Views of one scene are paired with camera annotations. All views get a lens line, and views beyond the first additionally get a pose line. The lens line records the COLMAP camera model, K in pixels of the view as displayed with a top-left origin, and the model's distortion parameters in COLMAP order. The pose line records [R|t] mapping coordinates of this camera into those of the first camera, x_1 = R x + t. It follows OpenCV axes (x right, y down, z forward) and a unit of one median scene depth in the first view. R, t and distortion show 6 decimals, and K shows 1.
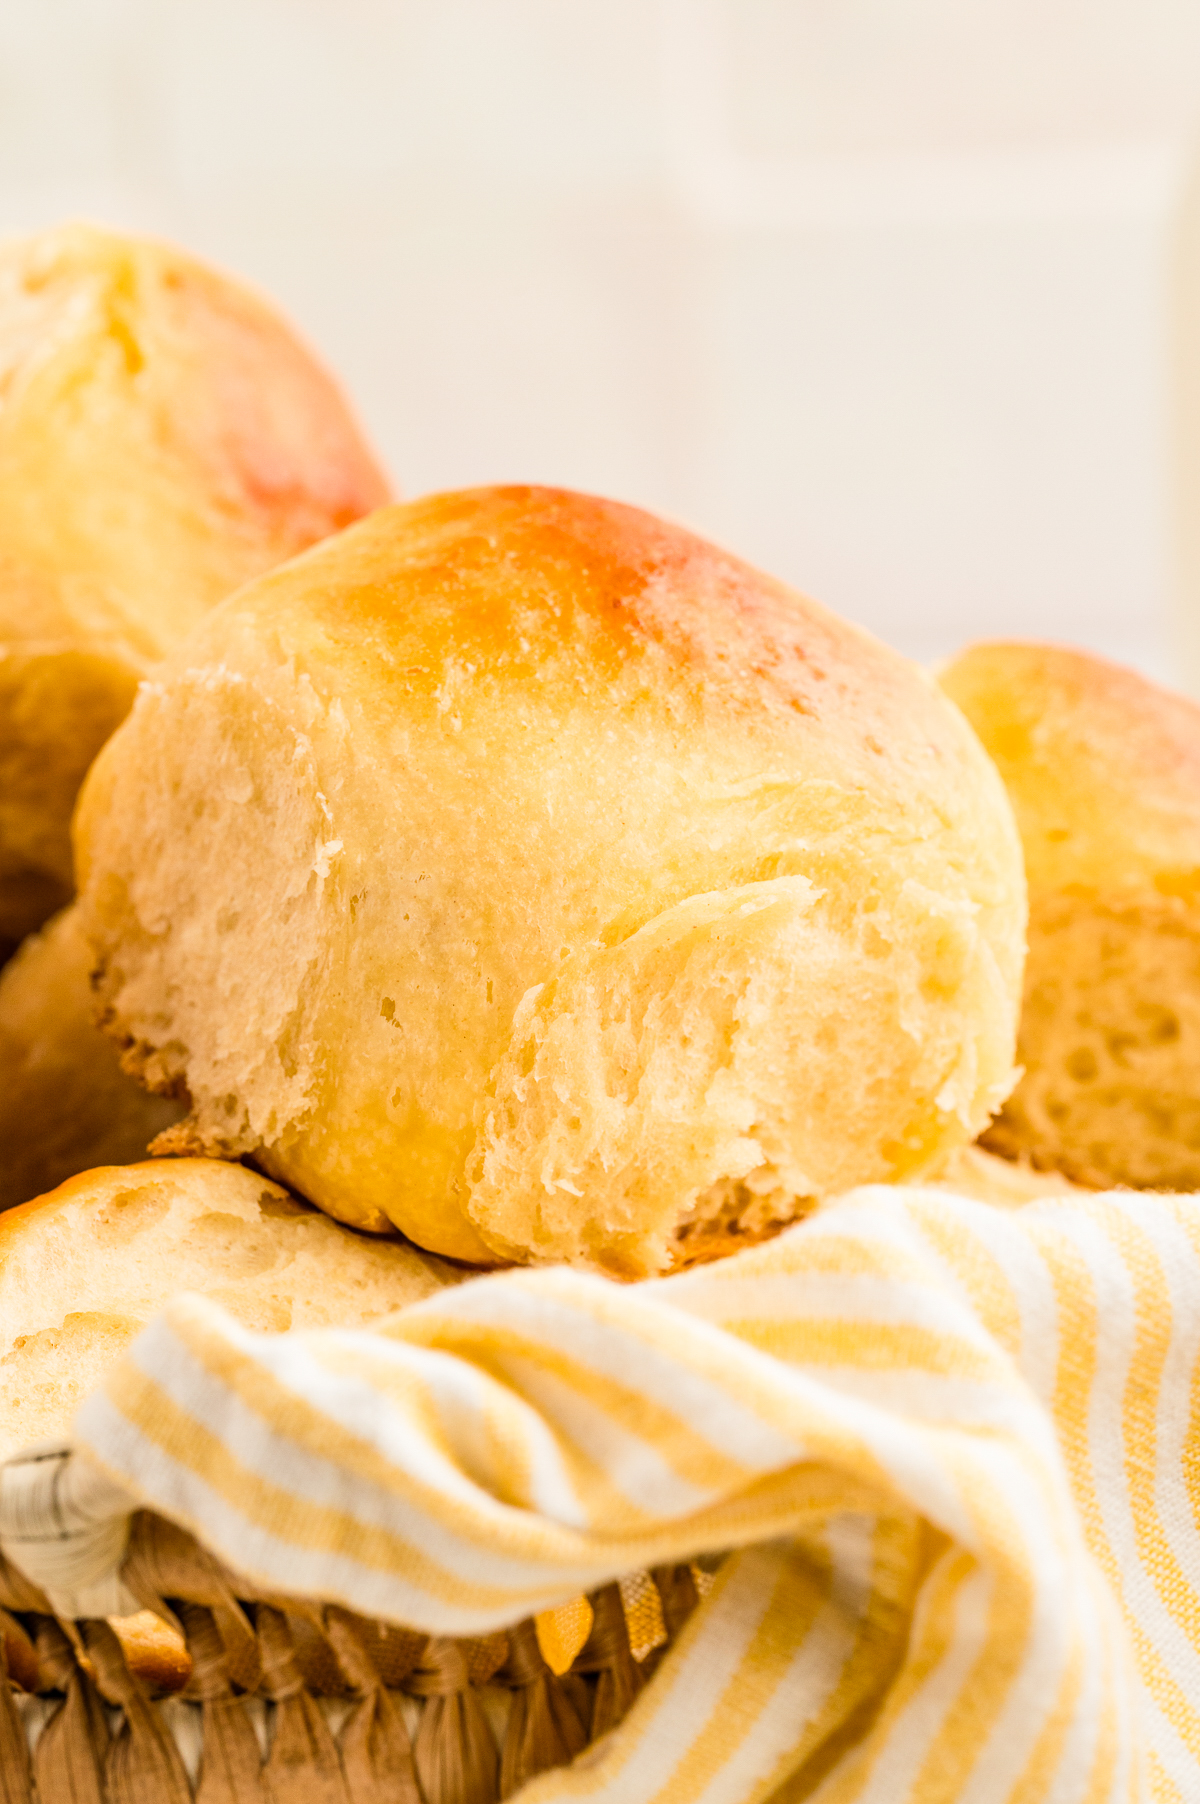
lens RADIAL K [[6090.3, 0, 589.3], [0, 6090.3, 896.7], [0, 0, 1]] dist [0.831123, 0.000000]
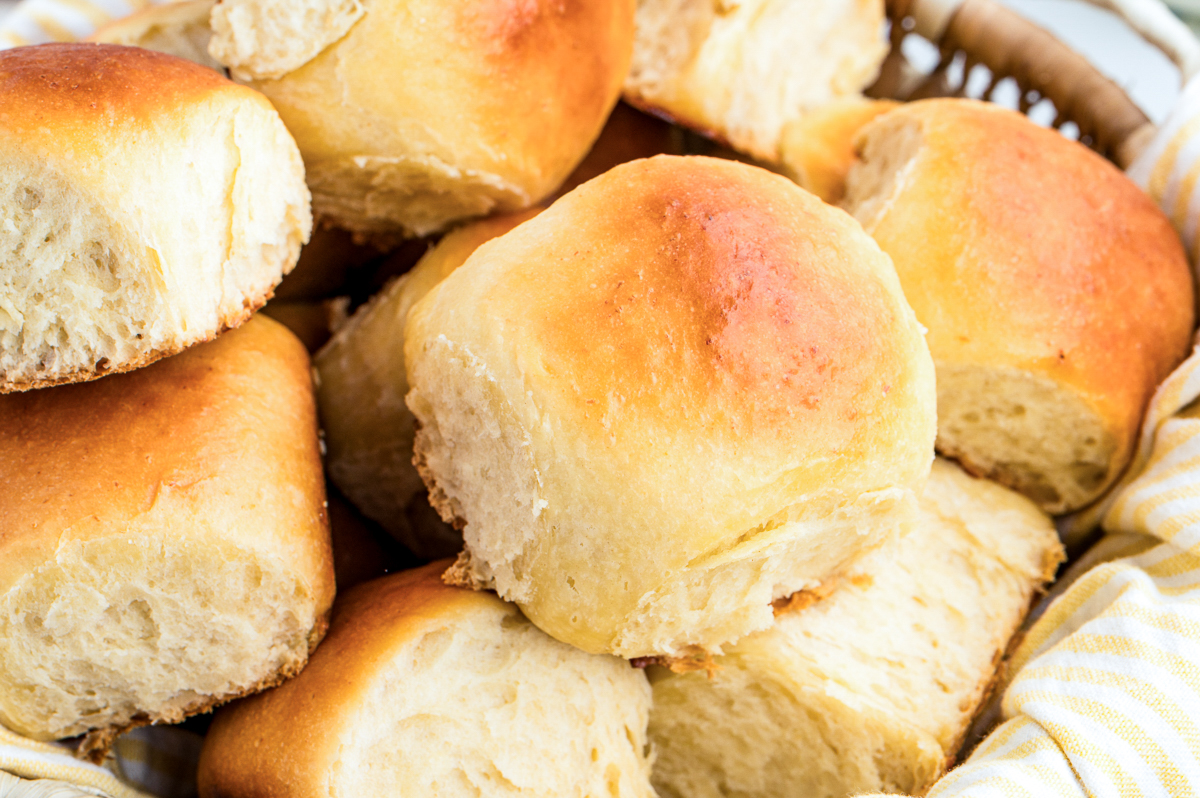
lens RADIAL K [[4051.2, 0, 579.6], [0, 4051.2, 364.6], [0, 0, 1]] dist [0.831123, 0.000000]
pose [[0.998097, 0.050788, -0.034974, 0.008899], [-0.022979, 0.832639, 0.553340, -0.701729], [0.057223, -0.551483, 0.832221, 0.019710]]
